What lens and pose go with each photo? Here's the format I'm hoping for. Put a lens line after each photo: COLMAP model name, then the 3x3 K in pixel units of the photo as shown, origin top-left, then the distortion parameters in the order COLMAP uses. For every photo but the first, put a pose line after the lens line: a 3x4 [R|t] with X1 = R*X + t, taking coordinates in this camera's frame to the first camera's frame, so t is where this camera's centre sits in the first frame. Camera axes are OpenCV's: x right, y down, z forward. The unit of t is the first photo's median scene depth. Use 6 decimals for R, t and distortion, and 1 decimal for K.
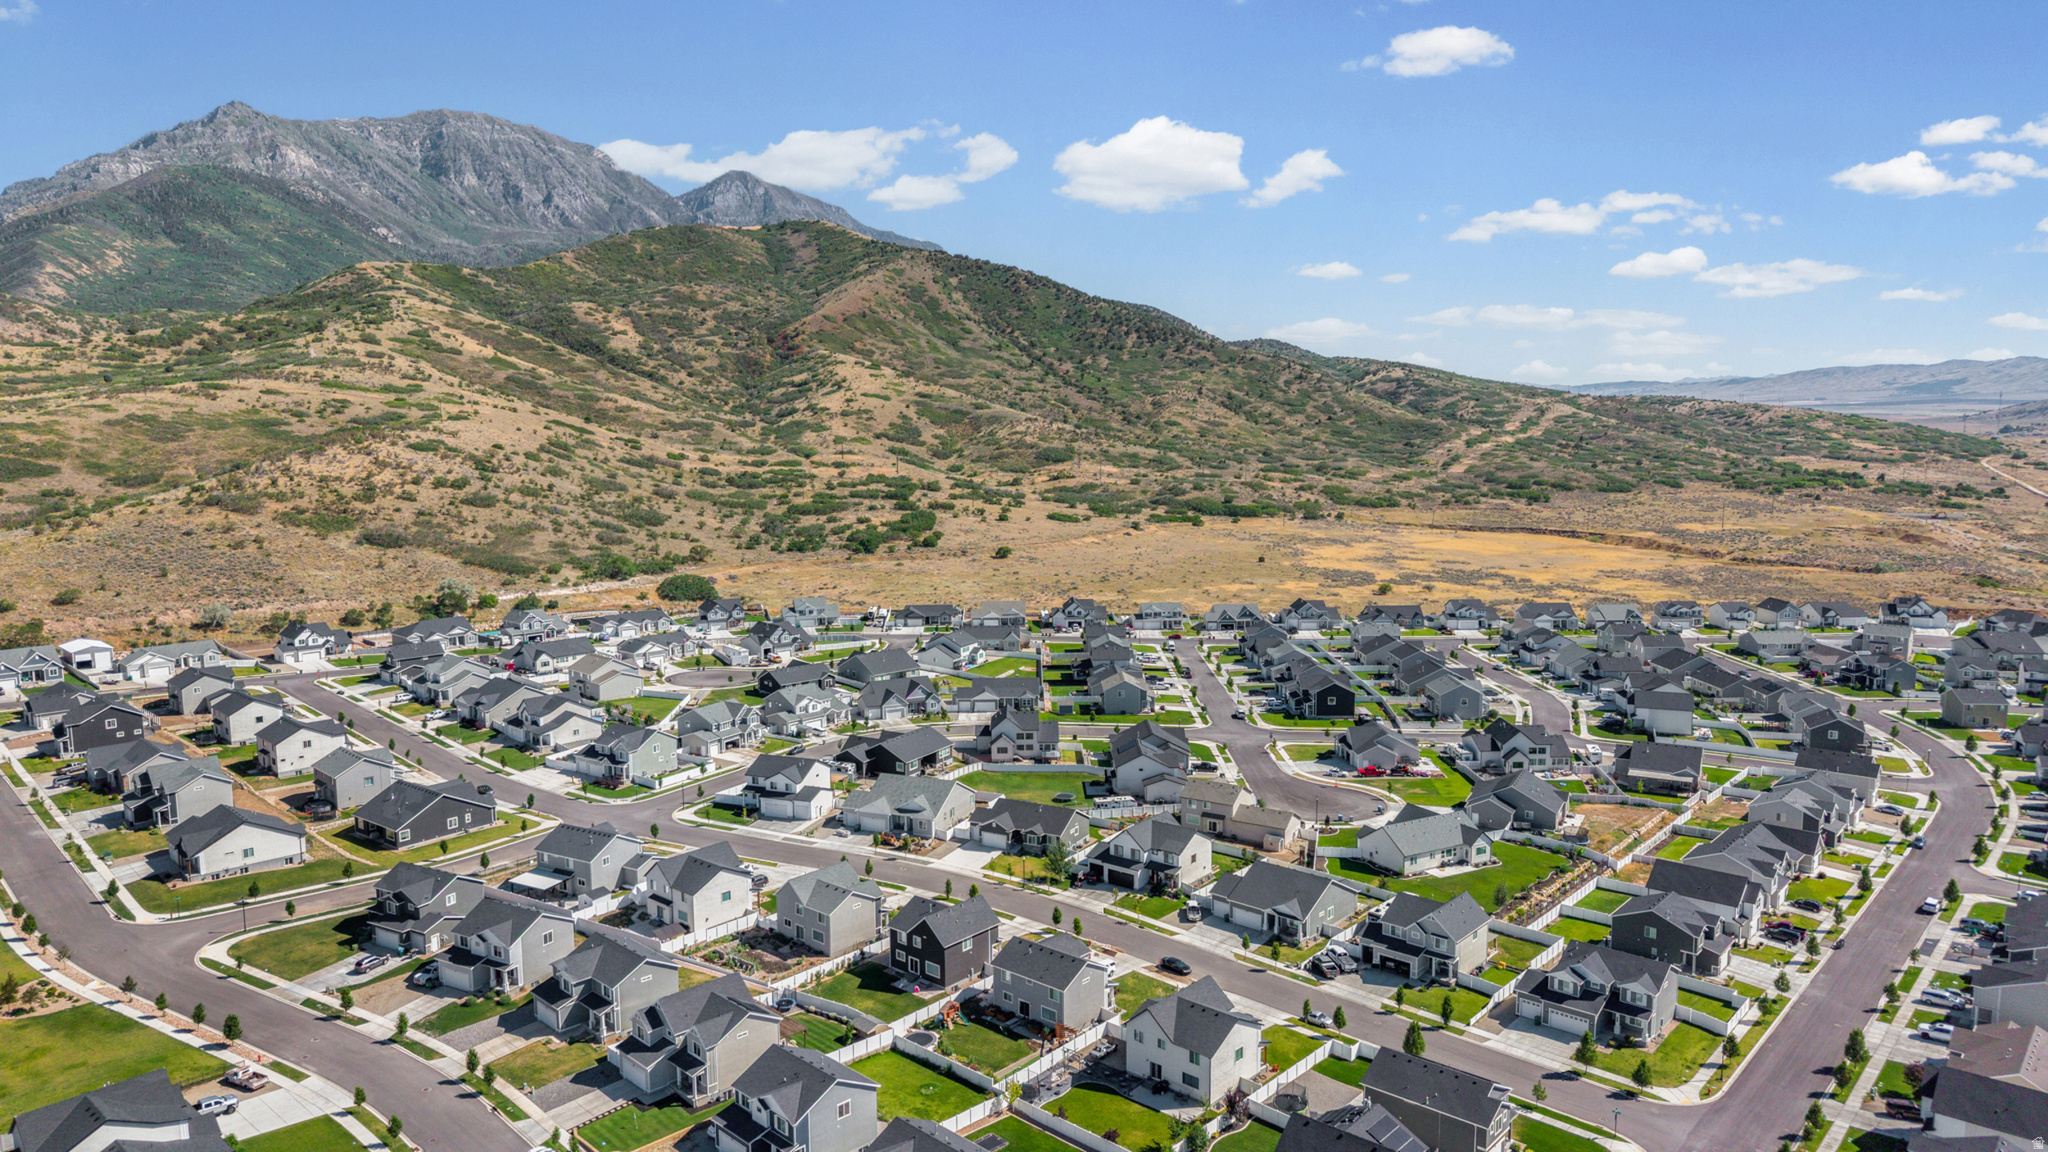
lens RADIAL K [[1435.0, 0, 1031.1], [0, 1435.0, 582.5], [0, 0, 1]] dist [-0.012212, -0.002146]
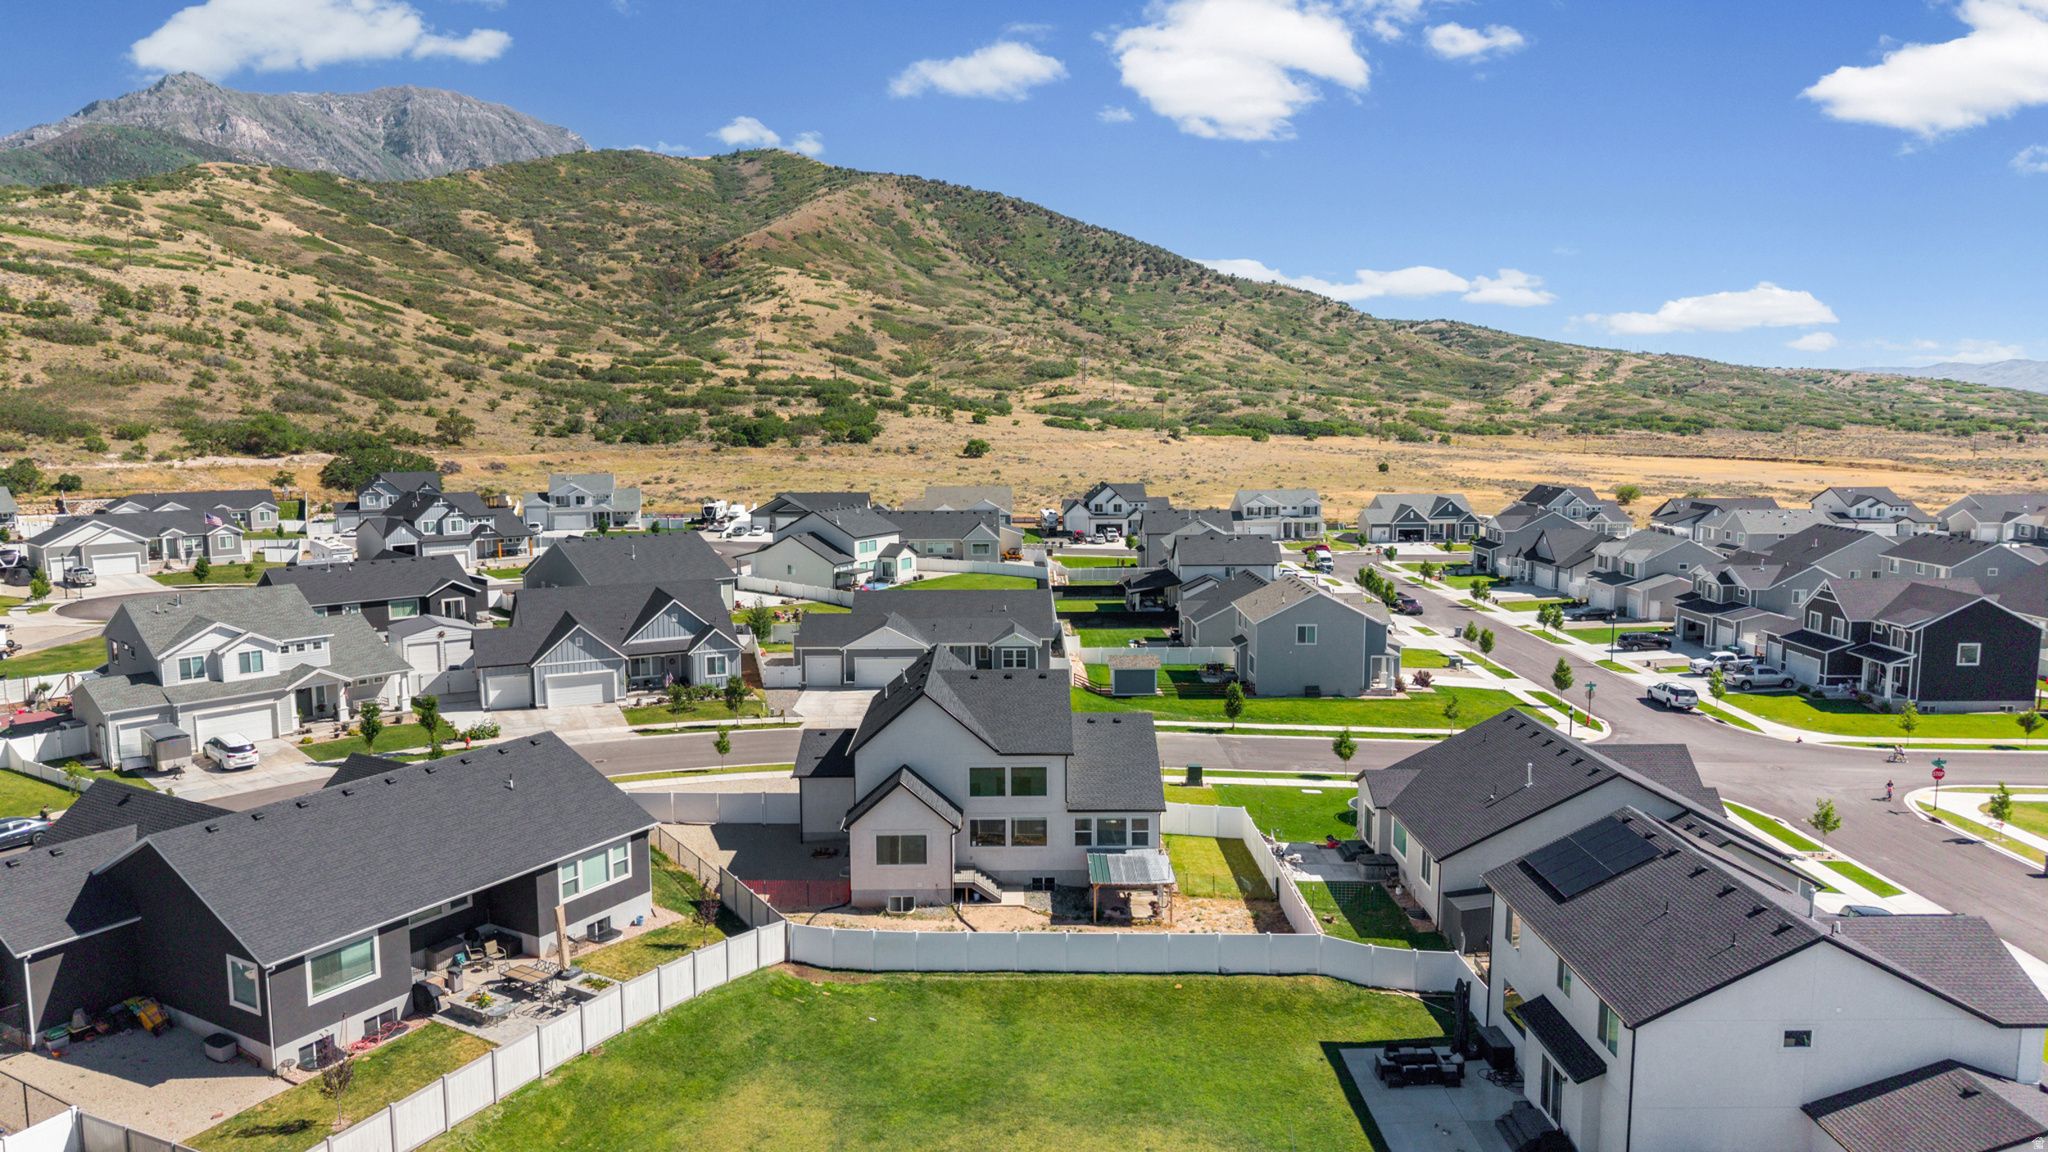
lens RADIAL K [[1435.0, 0, 1016.3], [0, 1435.0, 568.3], [0, 0, 1]] dist [-0.012212, -0.002146]
pose [[0.999996, 0.002644, -0.000595, -0.000793], [-0.002651, 0.999933, -0.011253, 0.020154], [0.000565, 0.011255, 0.999937, 0.204443]]
